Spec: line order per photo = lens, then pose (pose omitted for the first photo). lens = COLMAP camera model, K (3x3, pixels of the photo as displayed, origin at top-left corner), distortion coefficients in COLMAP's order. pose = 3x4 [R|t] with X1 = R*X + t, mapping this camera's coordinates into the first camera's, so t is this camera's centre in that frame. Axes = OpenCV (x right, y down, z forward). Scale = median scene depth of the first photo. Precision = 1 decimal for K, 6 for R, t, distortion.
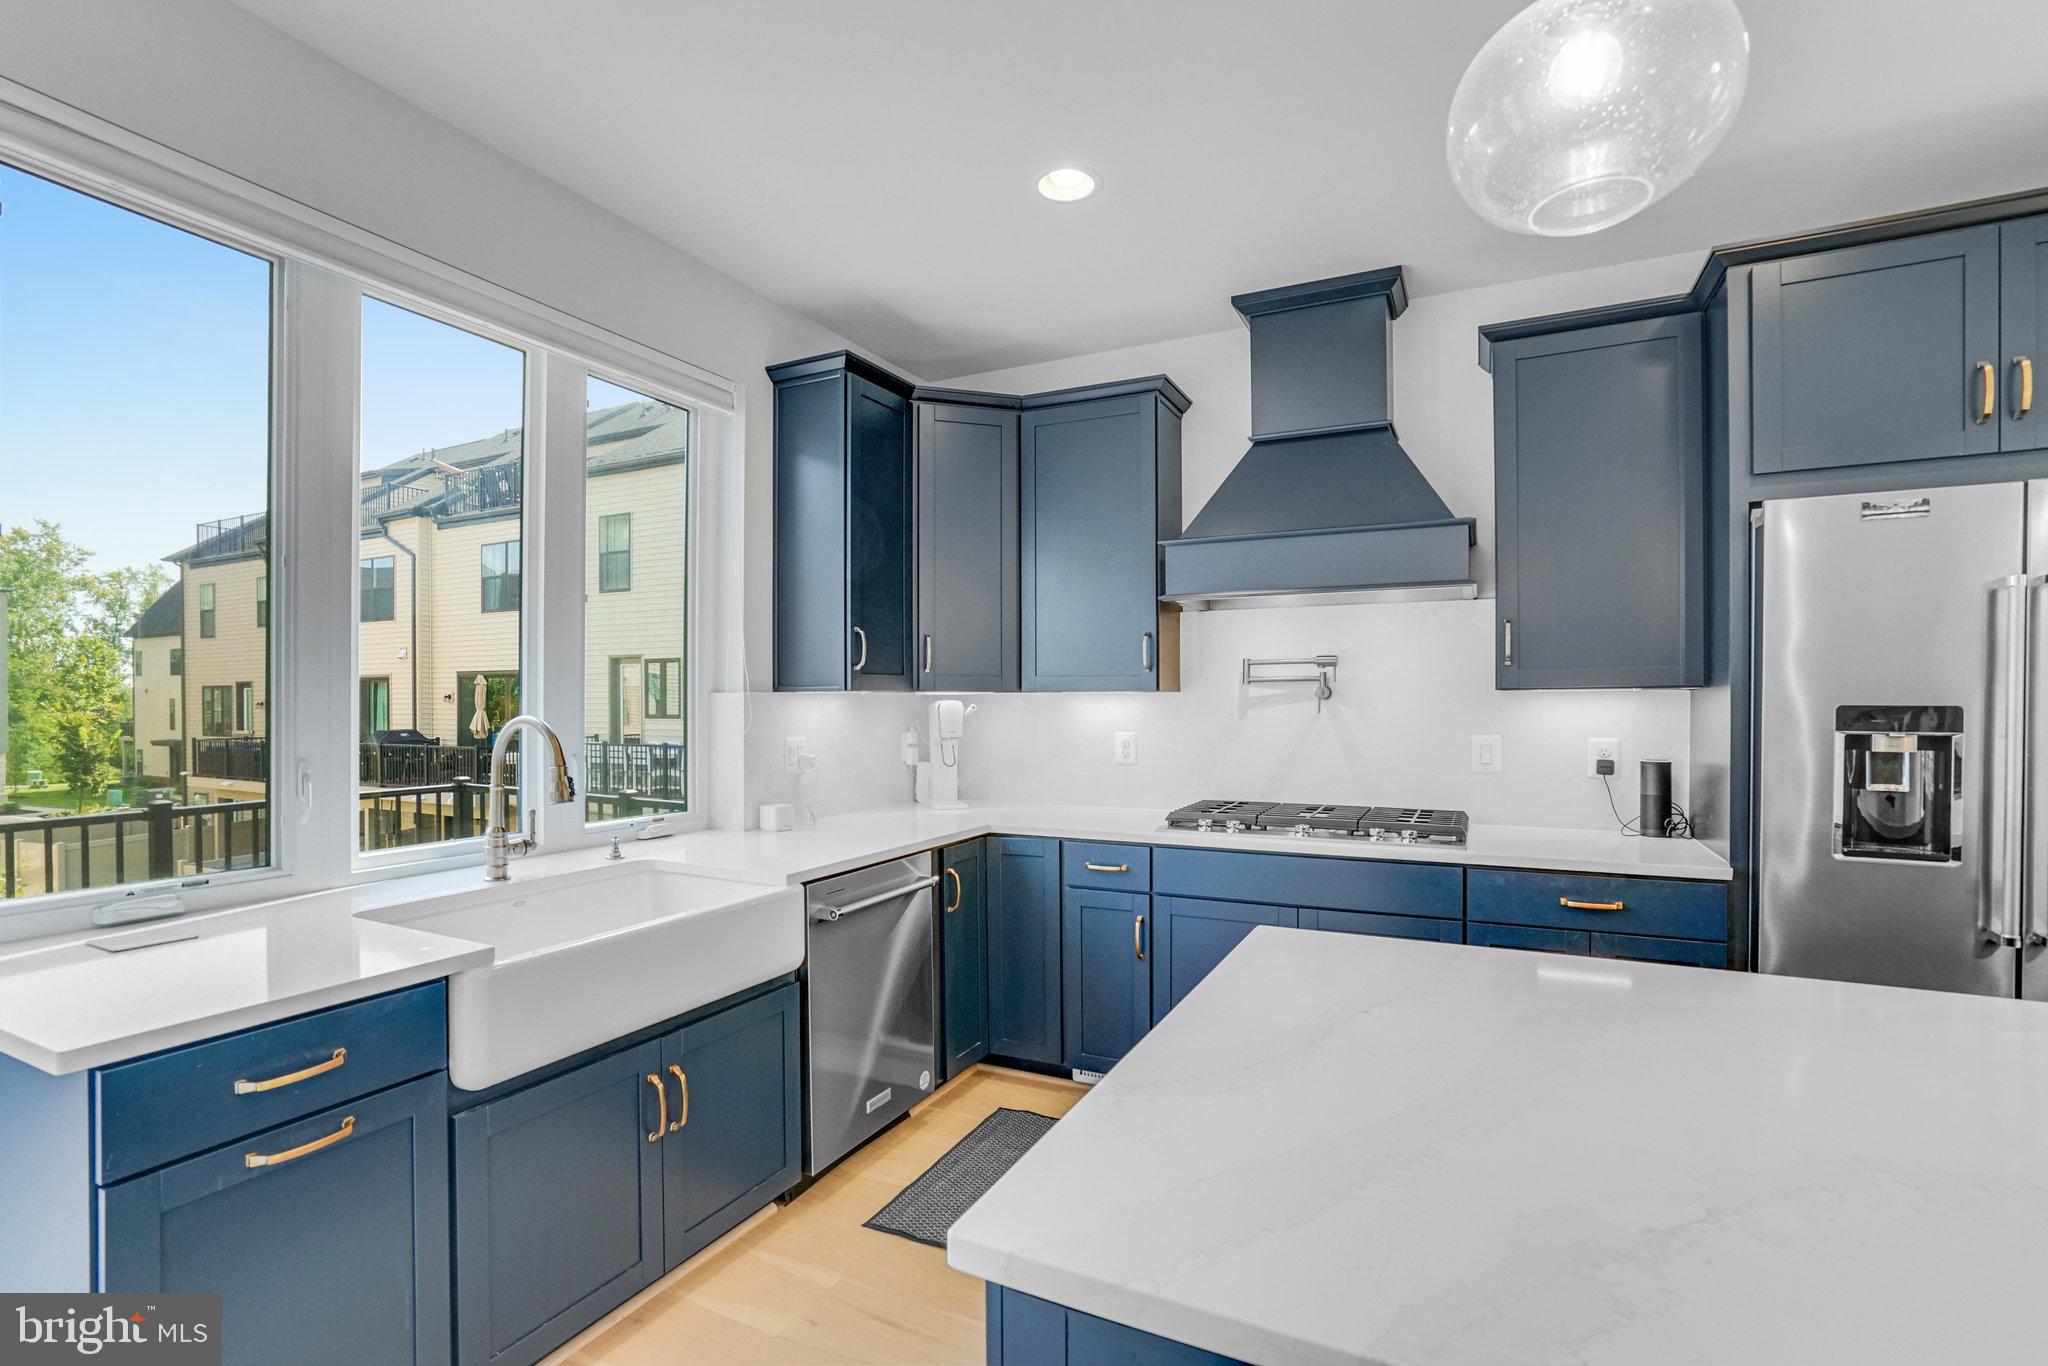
lens RADIAL K [[925.9, 0, 1022.1], [0, 925.9, 696.2], [0, 0, 1]] dist [-0.041380, 0.015785]
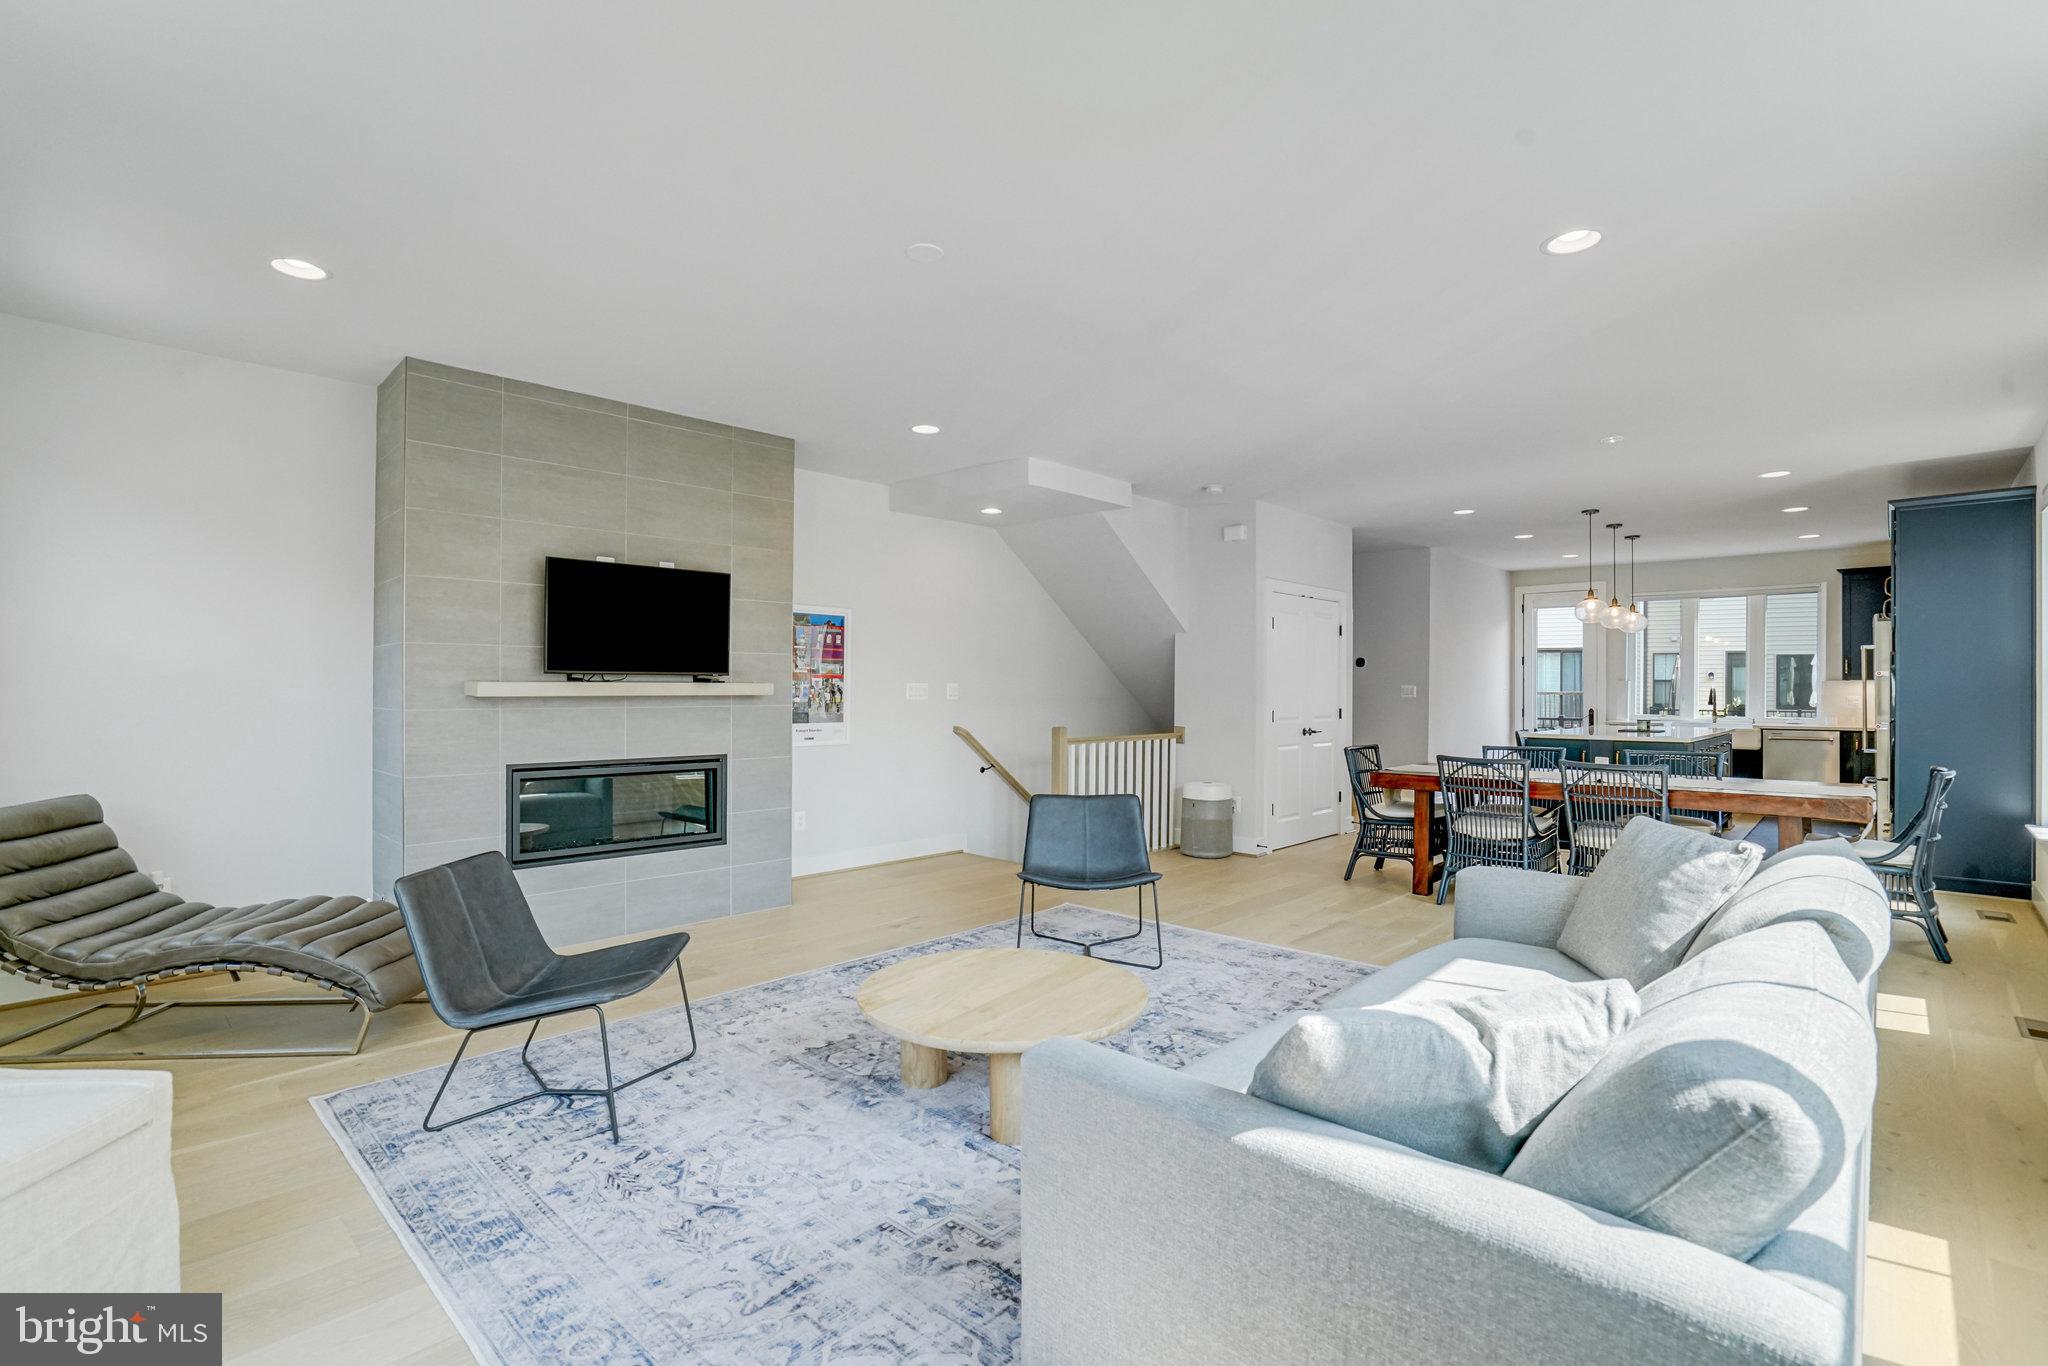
lens RADIAL K [[931.1, 0, 1018.7], [0, 931.1, 689.2], [0, 0, 1]] dist [-0.041026, 0.011288]
pose [[-0.306196, 0.002794, -0.951965, 3.139489], [-0.000413, 0.999995, 0.003068, 0.012950], [0.951969, 0.001333, -0.306193, -0.604174]]
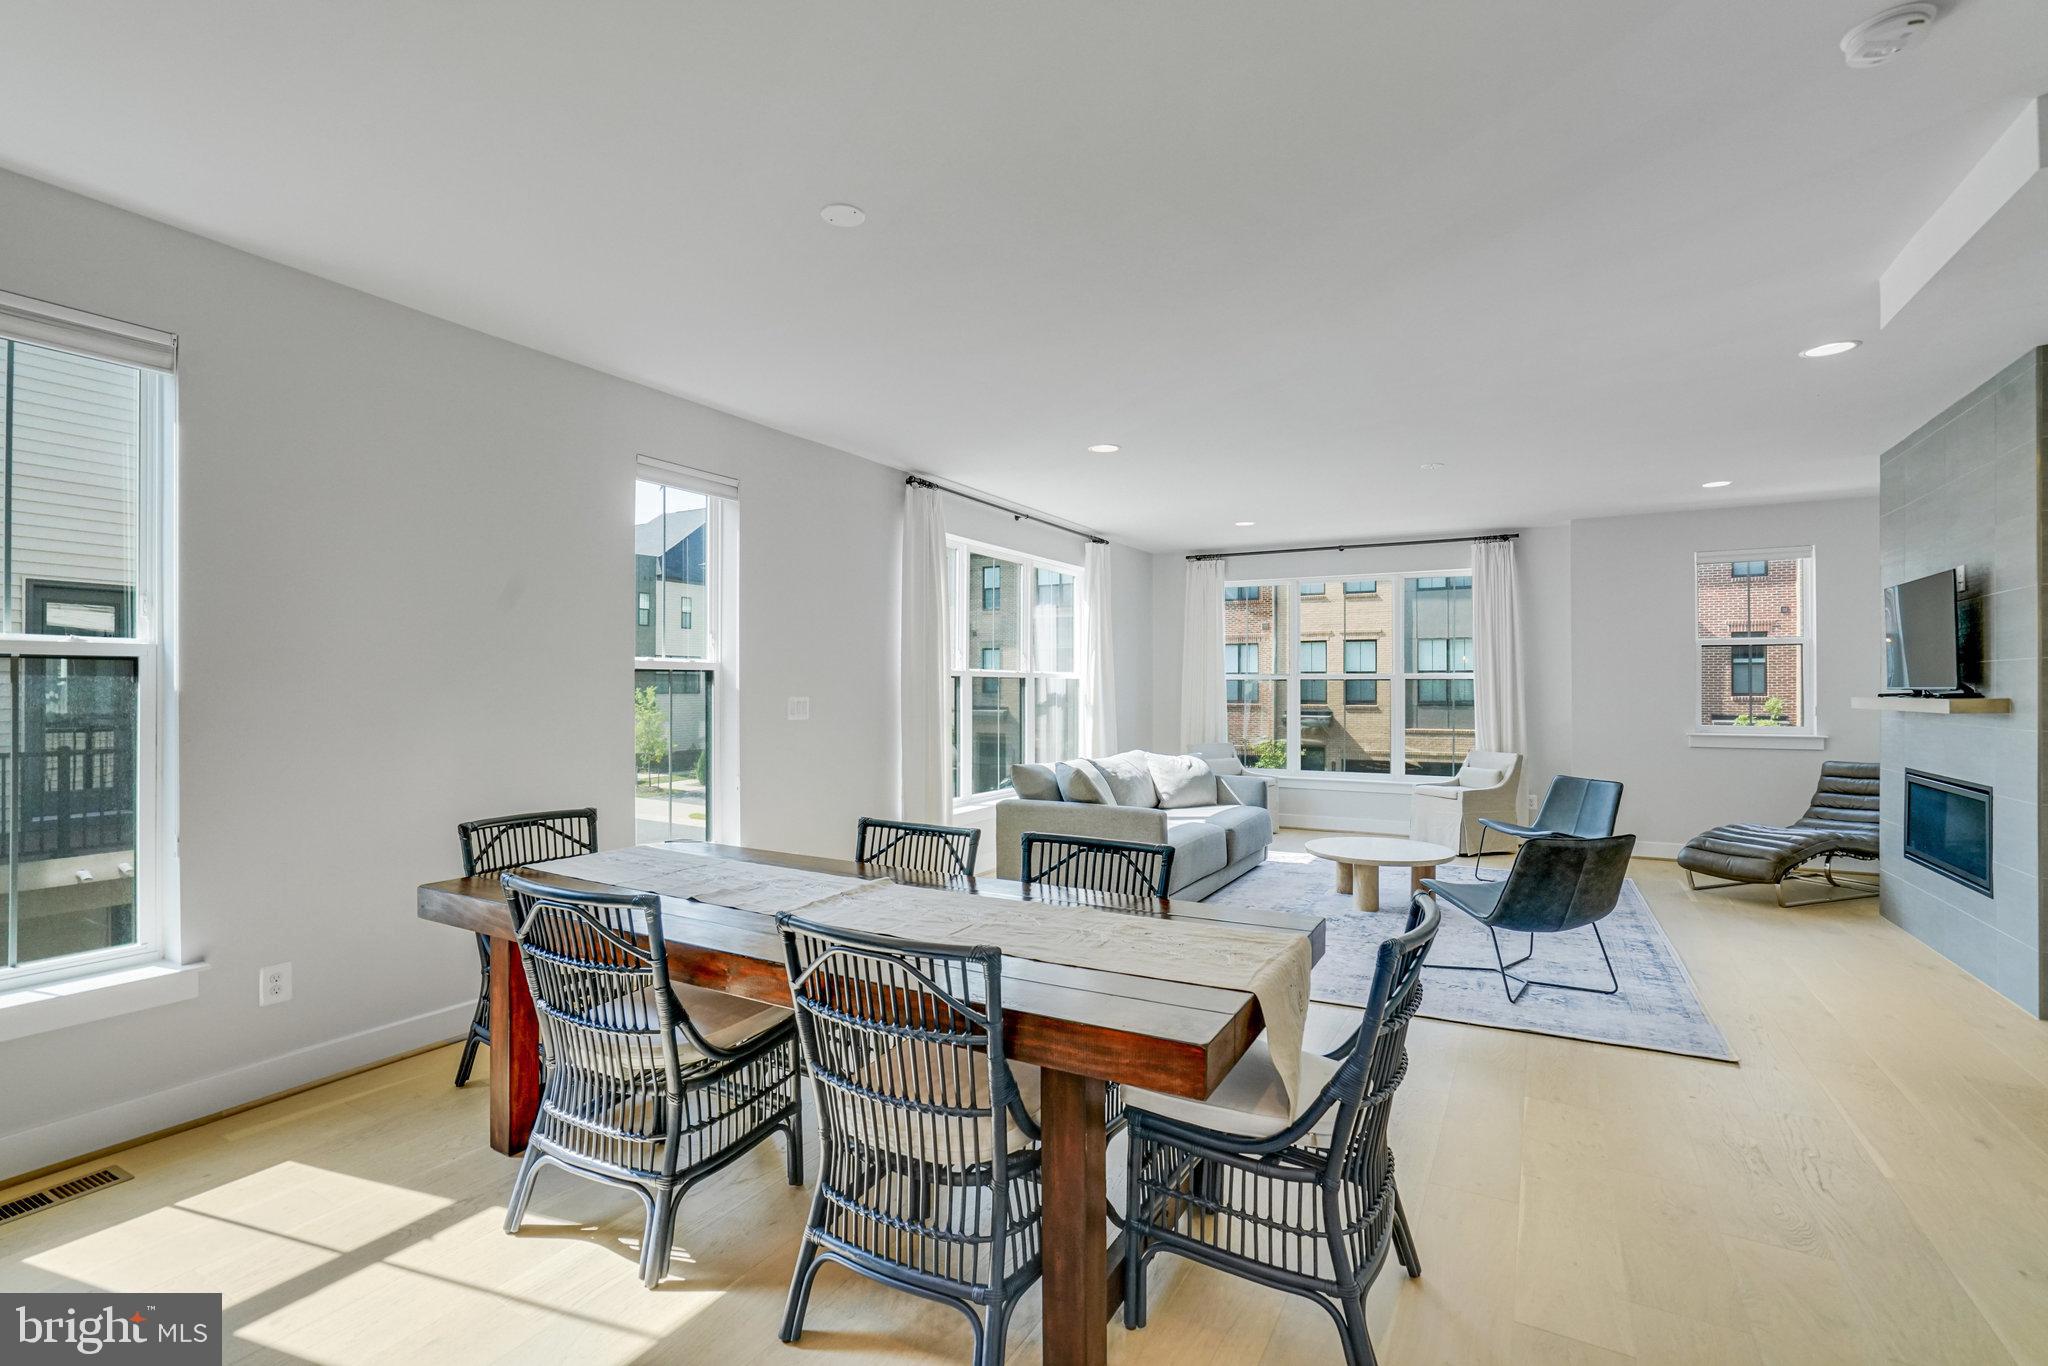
lens RADIAL K [[931.1, 0, 1006.4], [0, 931.1, 675.1], [0, 0, 1]] dist [-0.041026, 0.011288]
pose [[0.069567, 0.015513, 0.997457, 0.567881], [-0.003517, 0.999877, -0.015305, -0.001648], [-0.997571, -0.002443, 0.069613, -0.307529]]
